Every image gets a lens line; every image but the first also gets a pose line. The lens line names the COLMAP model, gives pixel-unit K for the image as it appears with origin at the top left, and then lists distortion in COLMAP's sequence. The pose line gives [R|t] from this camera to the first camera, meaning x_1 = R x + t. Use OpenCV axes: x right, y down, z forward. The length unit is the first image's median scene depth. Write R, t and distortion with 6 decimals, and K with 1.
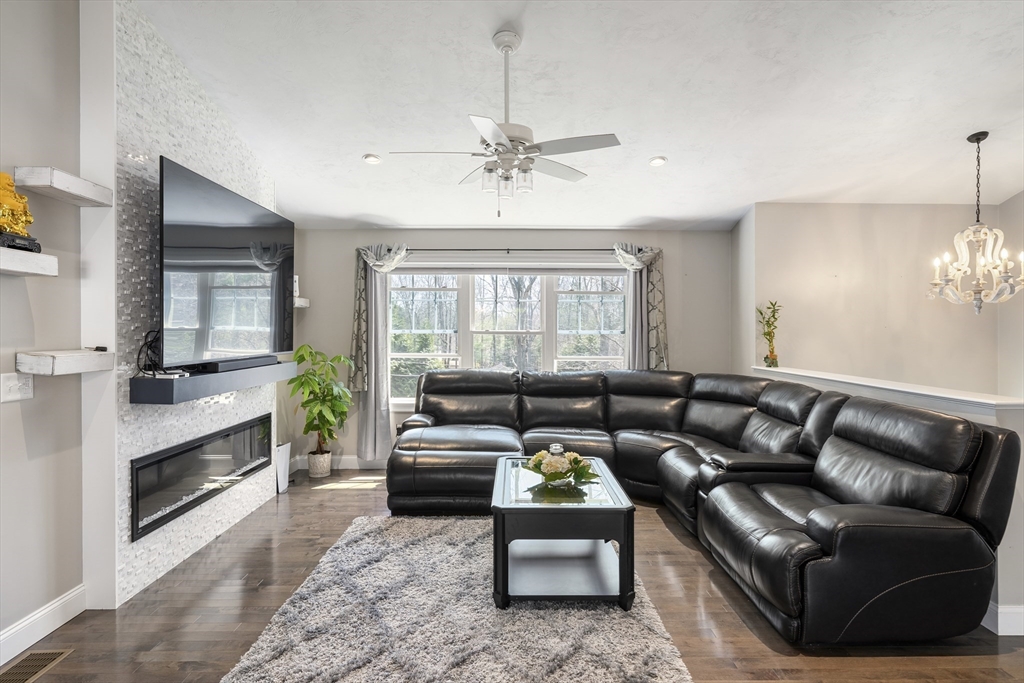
lens RADIAL K [[599.2, 0, 515.4], [0, 599.2, 333.9], [0, 0, 1]] dist [0.000938, 0.000413]
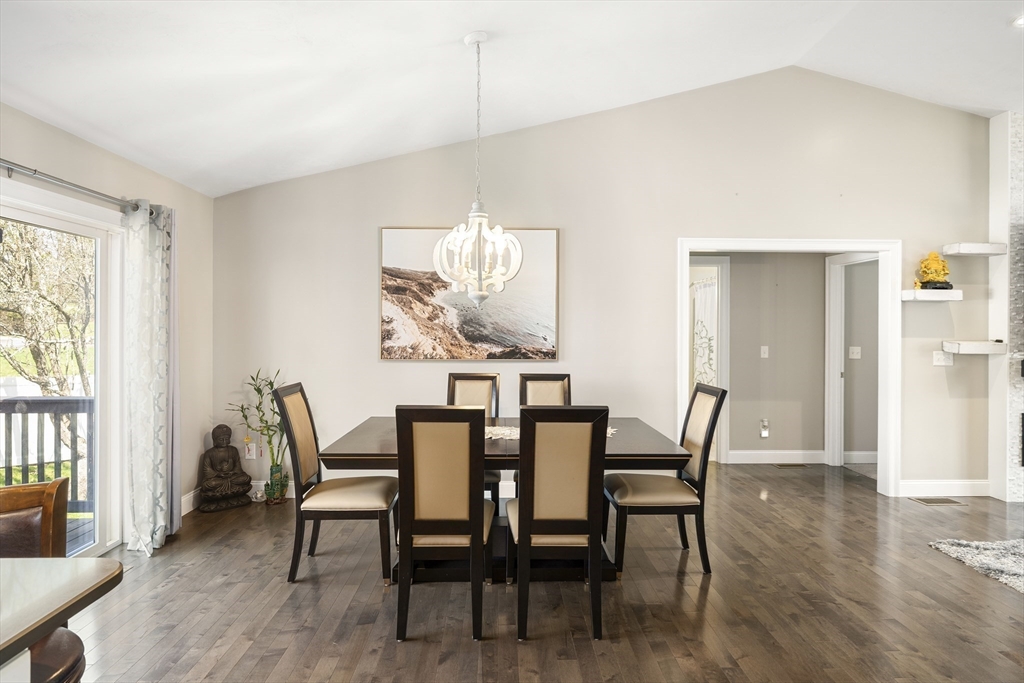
lens RADIAL K [[538.4, 0, 510.9], [0, 538.4, 331.4], [0, 0, 1]] dist [-0.000668, 0.001062]
pose [[0.012305, 0.003213, -0.999919, 0.500845], [-0.011573, 0.999928, 0.003070, 0.006353], [0.999857, 0.011534, 0.012341, -0.234506]]
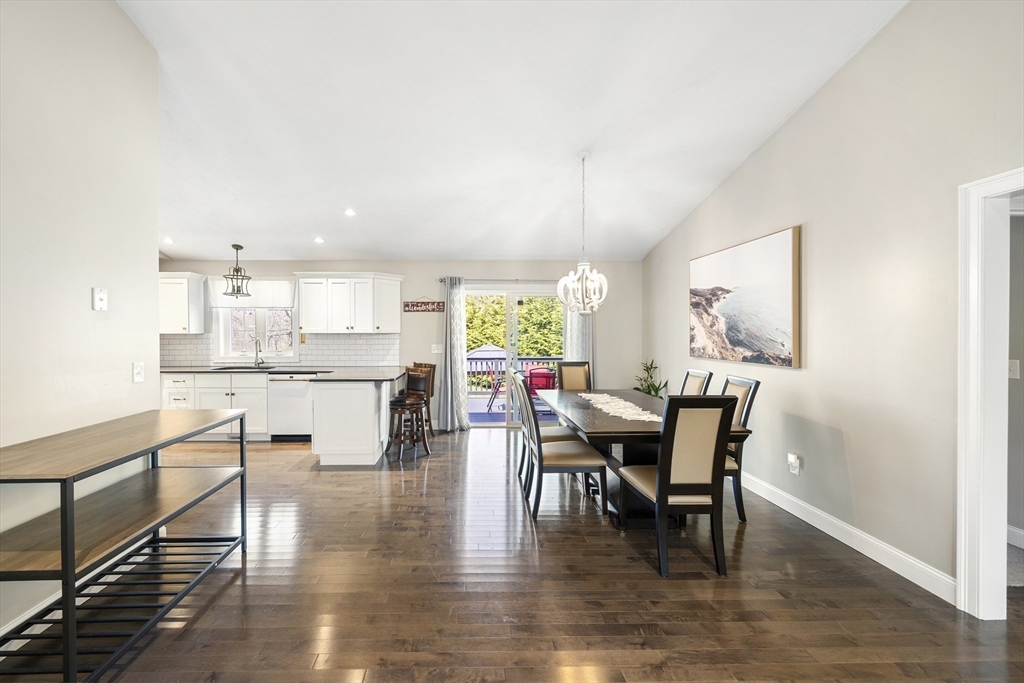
lens RADIAL K [[405.3, 0, 475.9], [0, 405.3, 335.8], [0, 0, 1]] dist [-0.000952, -0.000109]
pose [[-0.999935, -0.003631, -0.010813, 0.082380], [-0.003814, 0.999849, 0.016949, -0.003263], [0.010750, 0.016989, -0.999798, 0.519004]]
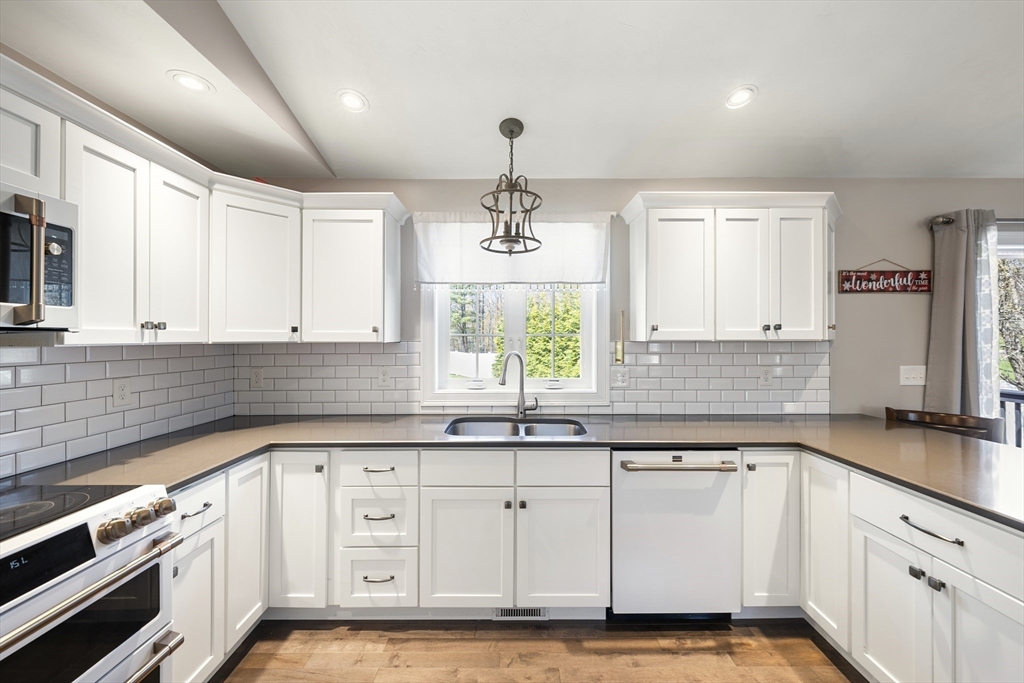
lens RADIAL K [[385.9, 0, 512.8], [0, 385.9, 336.8], [0, 0, 1]] dist [0.000283, -0.000033]
pose [[-0.999969, -0.002876, 0.007267, 0.741098], [-0.002858, 0.999993, 0.002410, 0.005680], [-0.007274, 0.002389, -0.999971, -0.199117]]
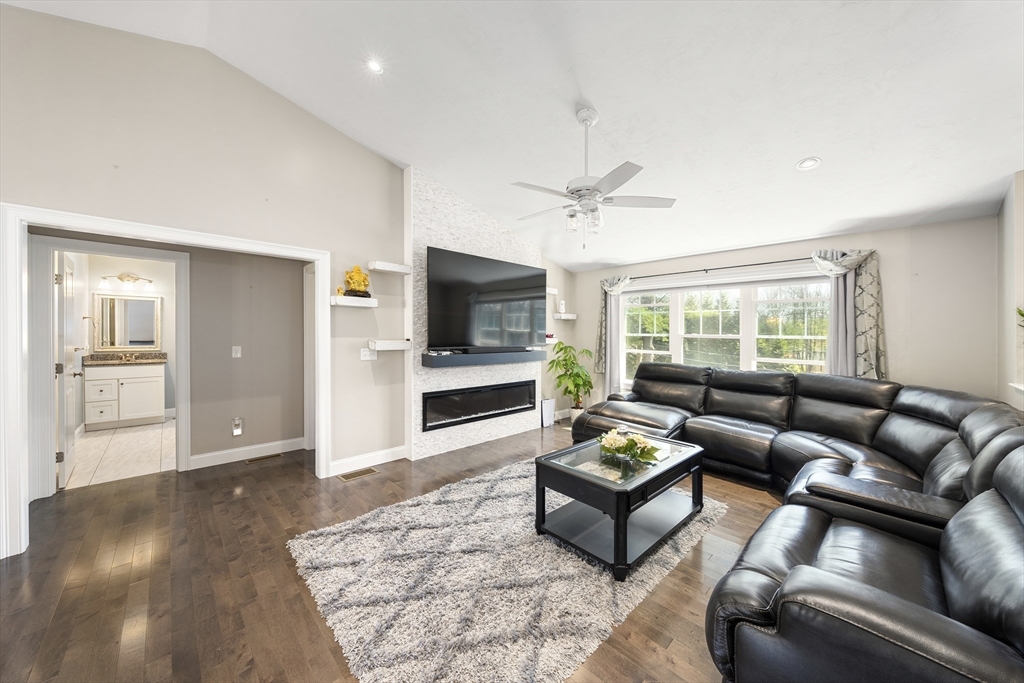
lens RADIAL K [[363.6, 0, 516.8], [0, 363.6, 336.0], [0, 0, 1]] dist [-0.000394, -0.000039]
pose [[0.685685, 0.012751, -0.727786, 0.349133], [-0.014309, 0.999889, 0.004038, 0.000143], [0.727757, 0.007645, 0.685792, 0.246273]]
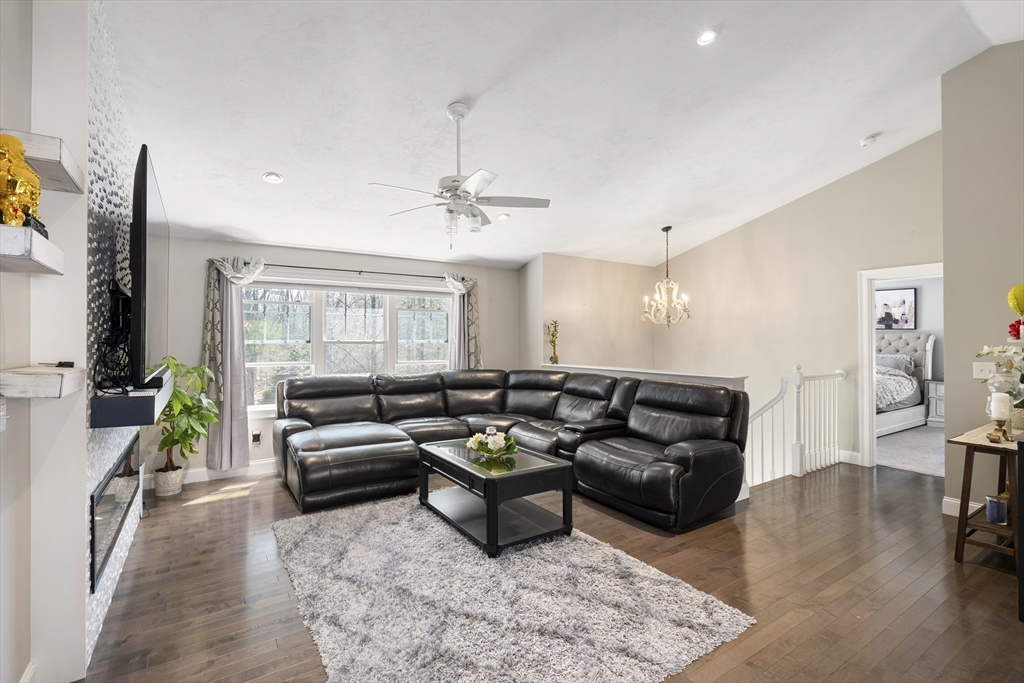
lens RADIAL K [[475.6, 0, 513.7], [0, 475.6, 336.7], [0, 0, 1]] dist [0.000905, 0.000058]
pose [[0.837799, -0.000462, 0.545978, -0.344612], [0.007642, 0.999912, -0.010879, -0.000682], [-0.545925, 0.013287, 0.837729, 0.077285]]
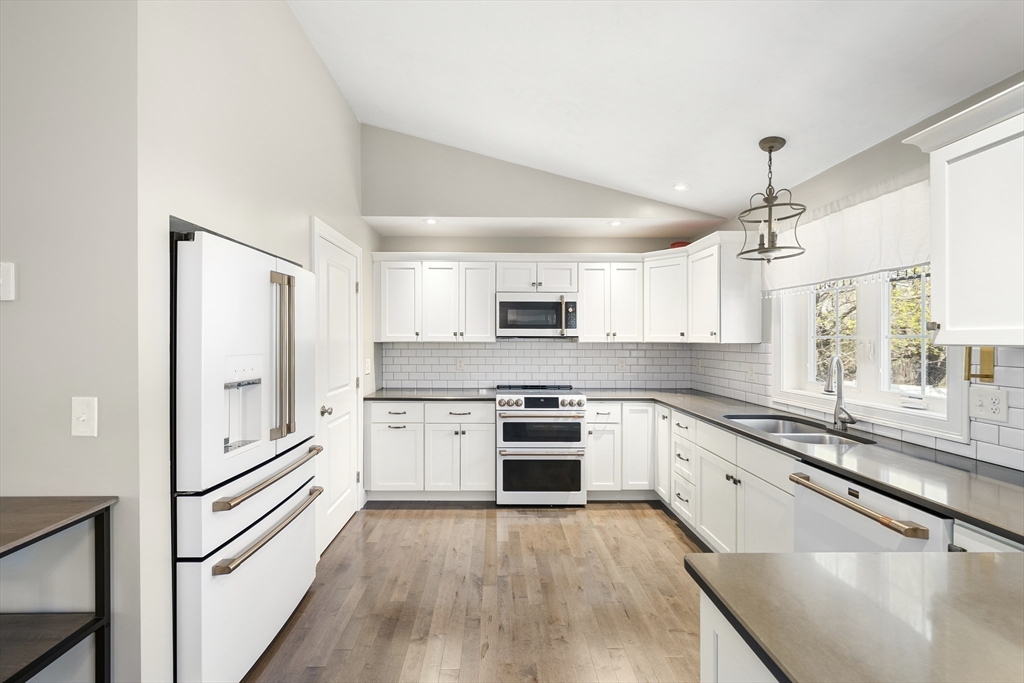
lens RADIAL K [[410.4, 0, 497.1], [0, 410.4, 333.6], [0, 0, 1]] dist [-0.000287, -0.000143]
pose [[0.003262, 0.008911, 0.999955, 0.241141], [0.005070, 0.999947, -0.008928, 0.002726], [-0.999982, 0.005099, 0.003216, -0.306042]]
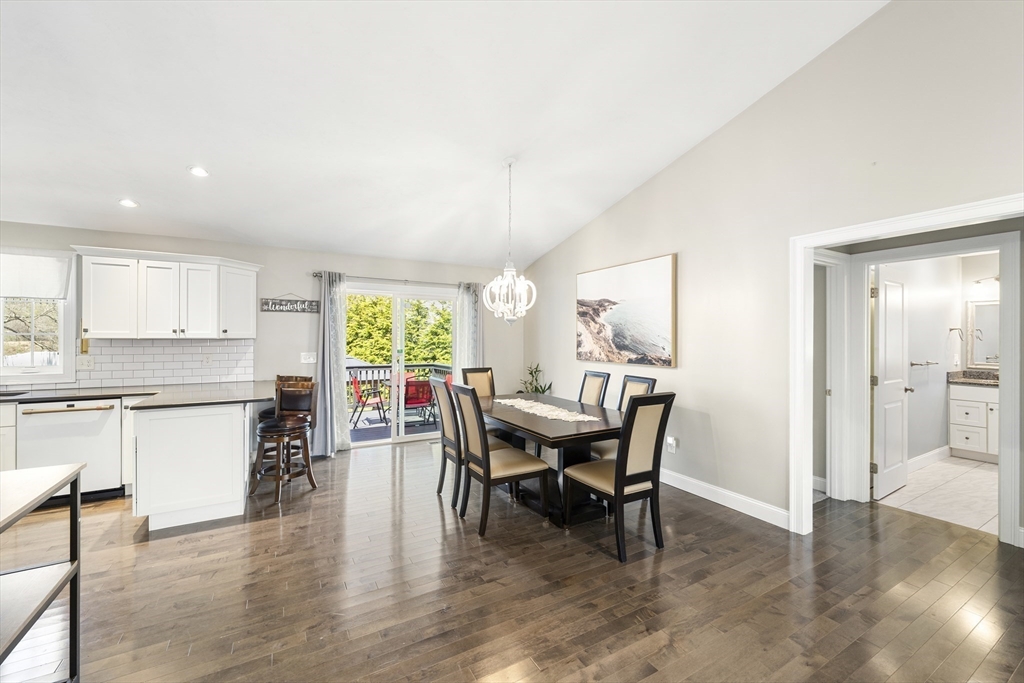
lens RADIAL K [[413.0, 0, 514.7], [0, 413.0, 339.2], [0, 0, 1]] dist [0.000148, -0.000047]
pose [[-0.870937, -0.004665, -0.491373, 0.248273], [-0.010012, 0.999916, 0.008251, -0.002175], [0.491294, 0.012106, -0.870910, 0.435139]]
